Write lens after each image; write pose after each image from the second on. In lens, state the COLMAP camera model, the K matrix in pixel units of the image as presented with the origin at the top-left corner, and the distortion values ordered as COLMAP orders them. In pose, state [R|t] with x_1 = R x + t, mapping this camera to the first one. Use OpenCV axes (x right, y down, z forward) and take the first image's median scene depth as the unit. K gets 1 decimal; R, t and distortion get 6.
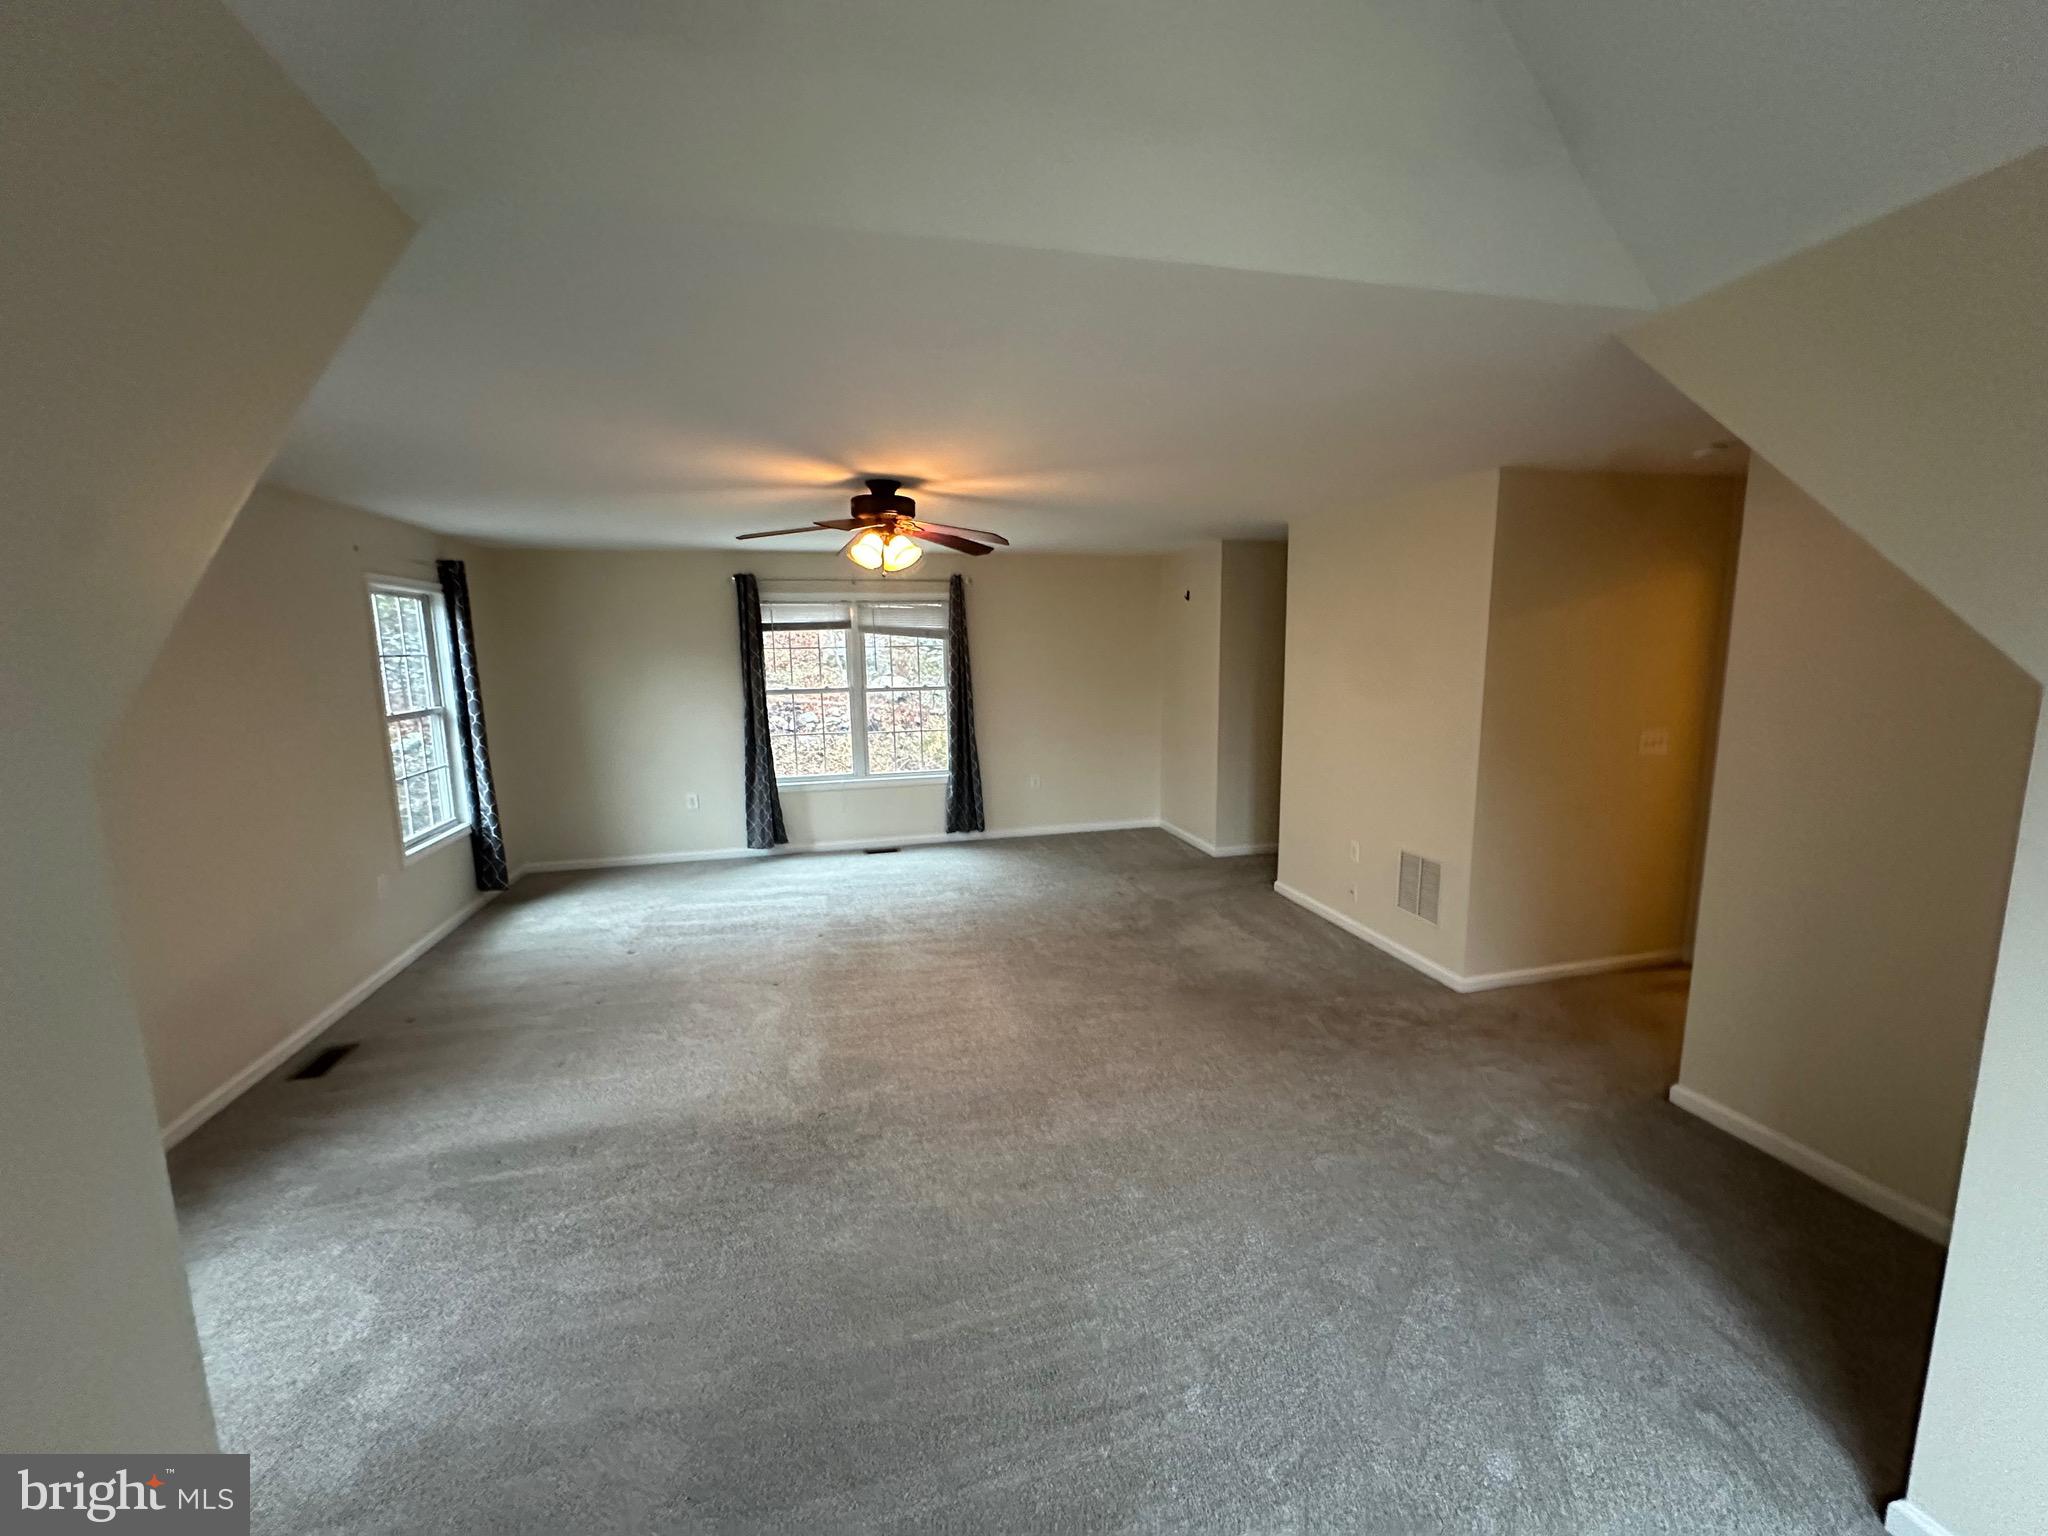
lens RADIAL K [[821.0, 0, 1024.0], [0, 821.0, 768.0], [0, 0, 1]] dist [-0.002605, 0.000368]
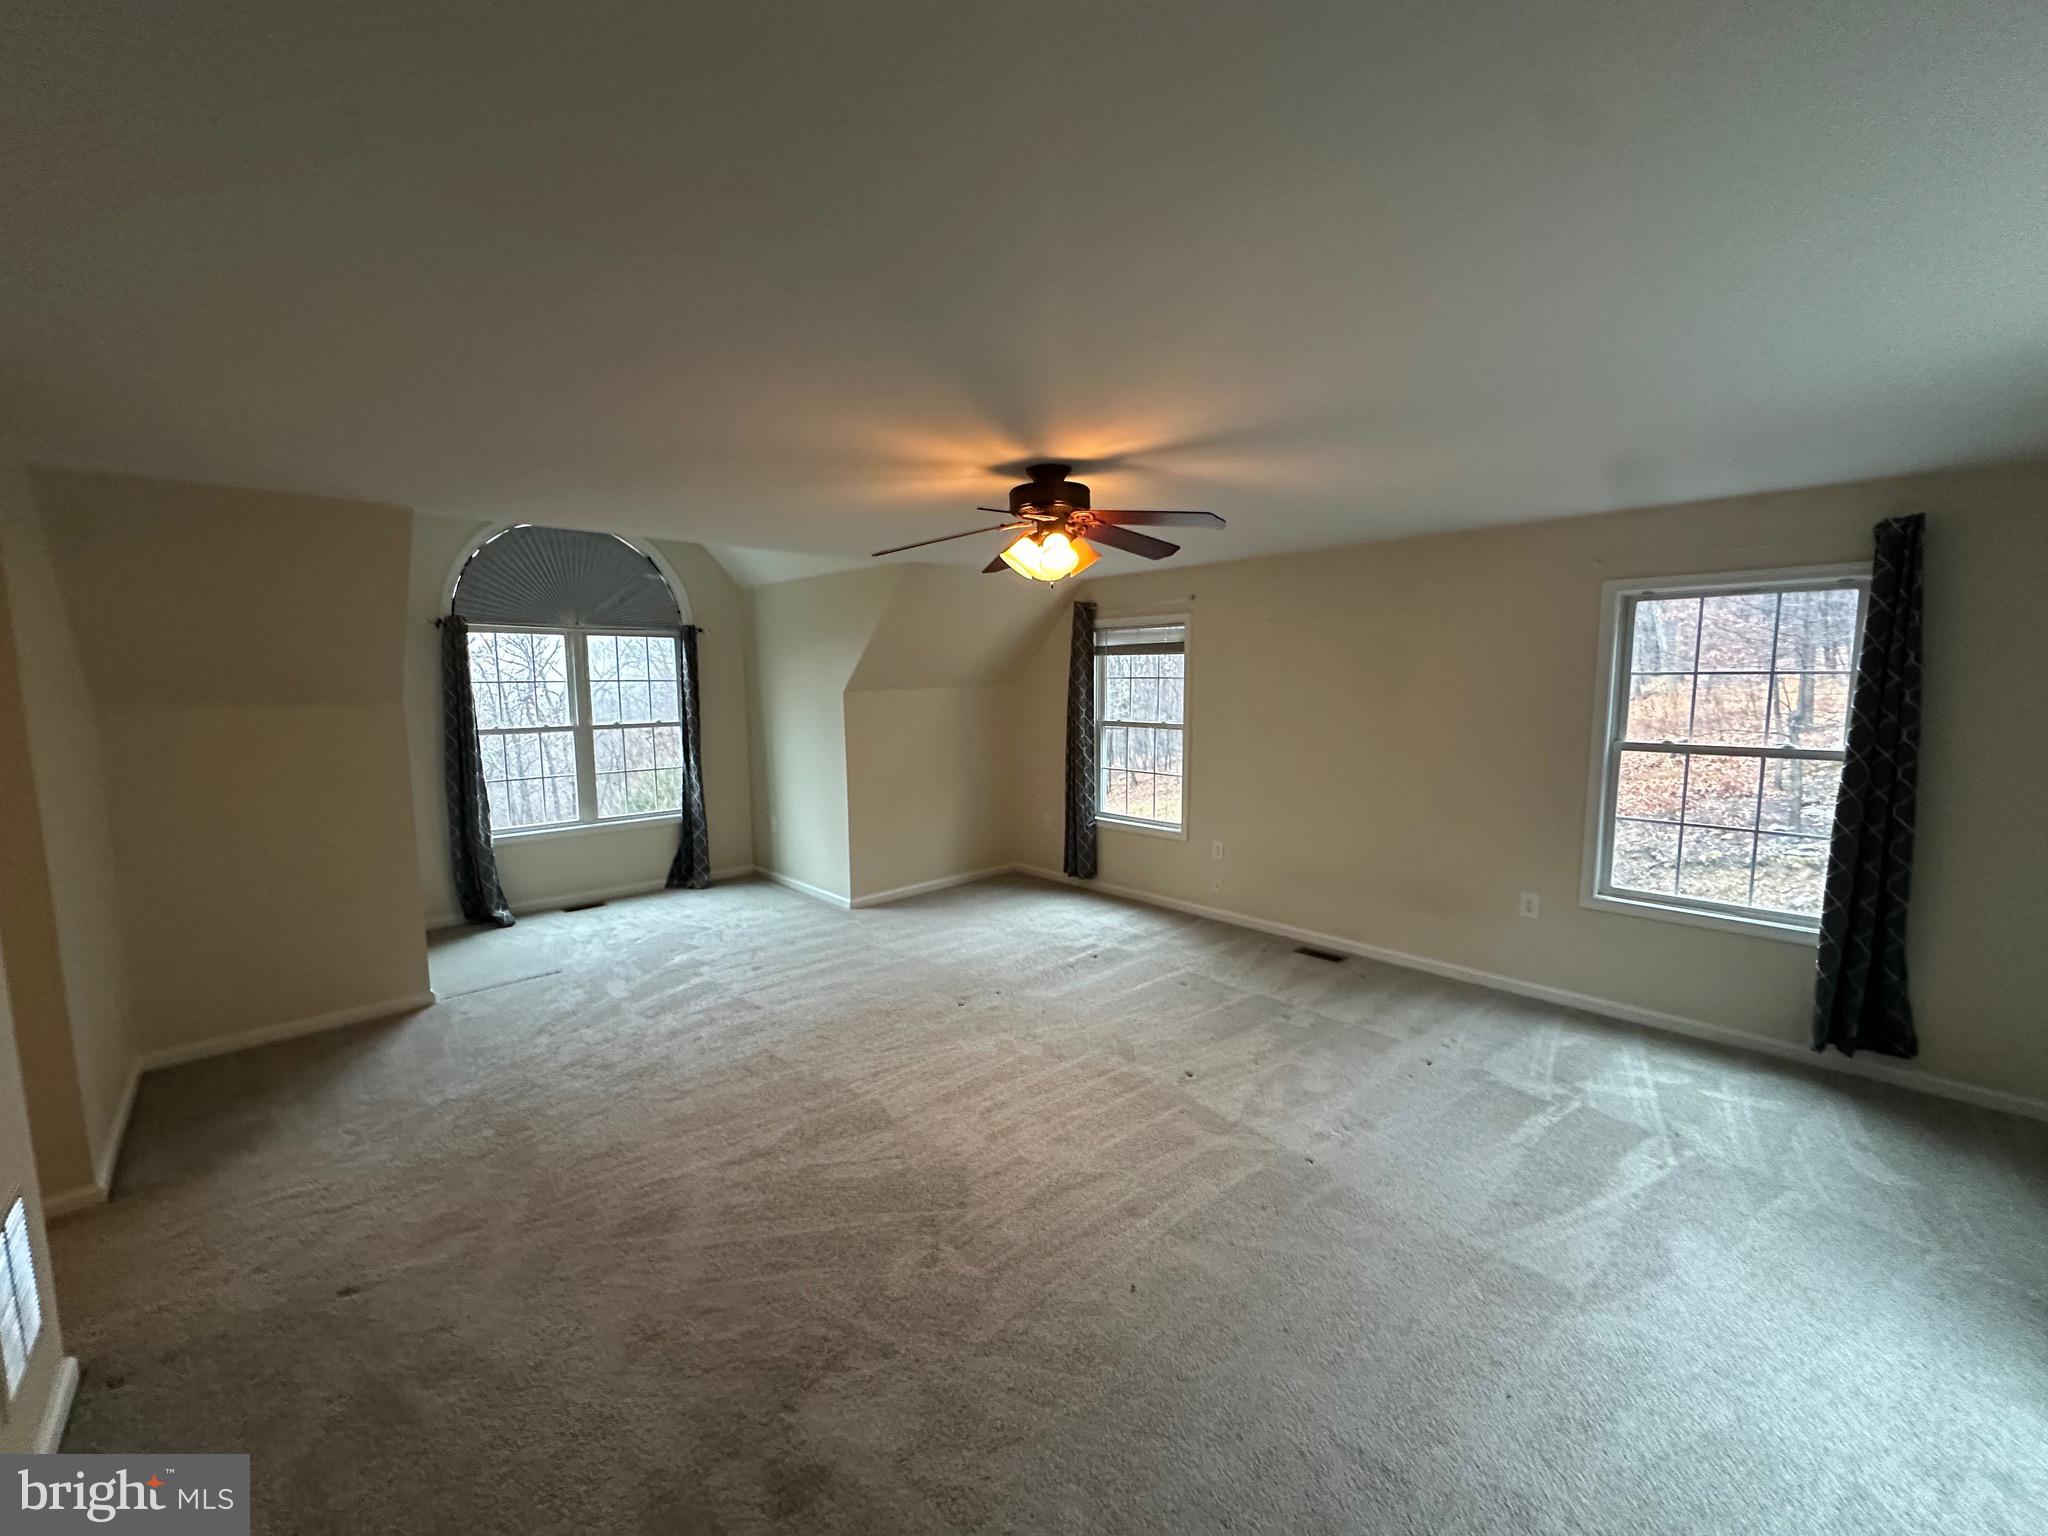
lens RADIAL K [[821.0, 0, 1024.0], [0, 821.0, 768.0], [0, 0, 1]] dist [-0.002605, 0.000368]
pose [[-0.872605, 0.078193, -0.482127, 0.227880], [-0.049337, 0.967942, 0.246280, -0.237722], [0.485928, 0.238692, -0.840773, 1.532417]]
